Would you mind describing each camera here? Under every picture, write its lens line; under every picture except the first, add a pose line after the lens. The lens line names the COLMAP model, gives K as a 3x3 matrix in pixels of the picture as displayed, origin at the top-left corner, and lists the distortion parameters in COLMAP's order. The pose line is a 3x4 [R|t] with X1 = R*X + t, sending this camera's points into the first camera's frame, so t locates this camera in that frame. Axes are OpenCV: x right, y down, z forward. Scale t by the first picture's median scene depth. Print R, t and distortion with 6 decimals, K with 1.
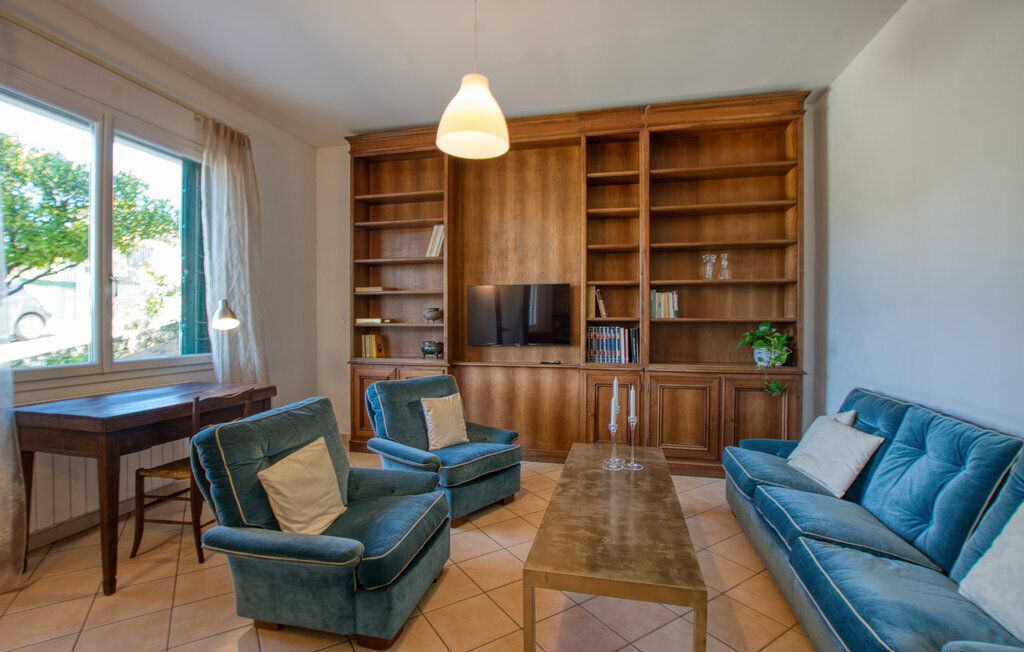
lens RADIAL K [[479.9, 0, 512.0], [0, 479.9, 326.0], [0, 0, 1]] dist [-0.002623, 0.000091]
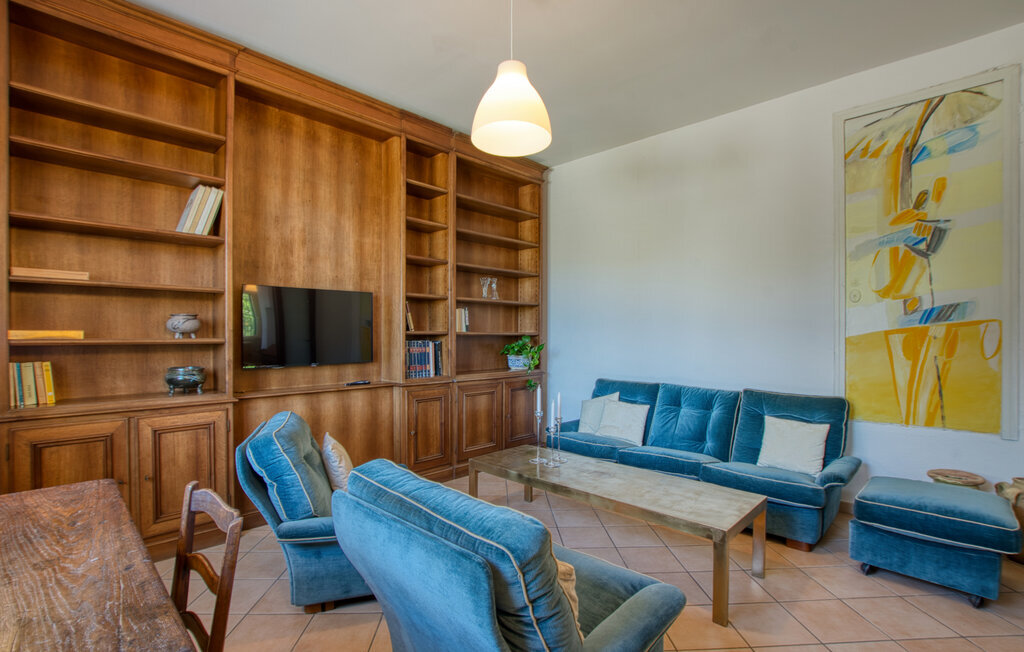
lens RADIAL K [[487.2, 0, 510.5], [0, 487.2, 341.6], [0, 0, 1]] dist [0.000571, 0.000359]
pose [[0.505087, -0.010863, 0.863000, -0.533946], [0.012569, 0.999907, 0.005229, 0.000764], [-0.862977, 0.008206, 0.505177, 0.322854]]
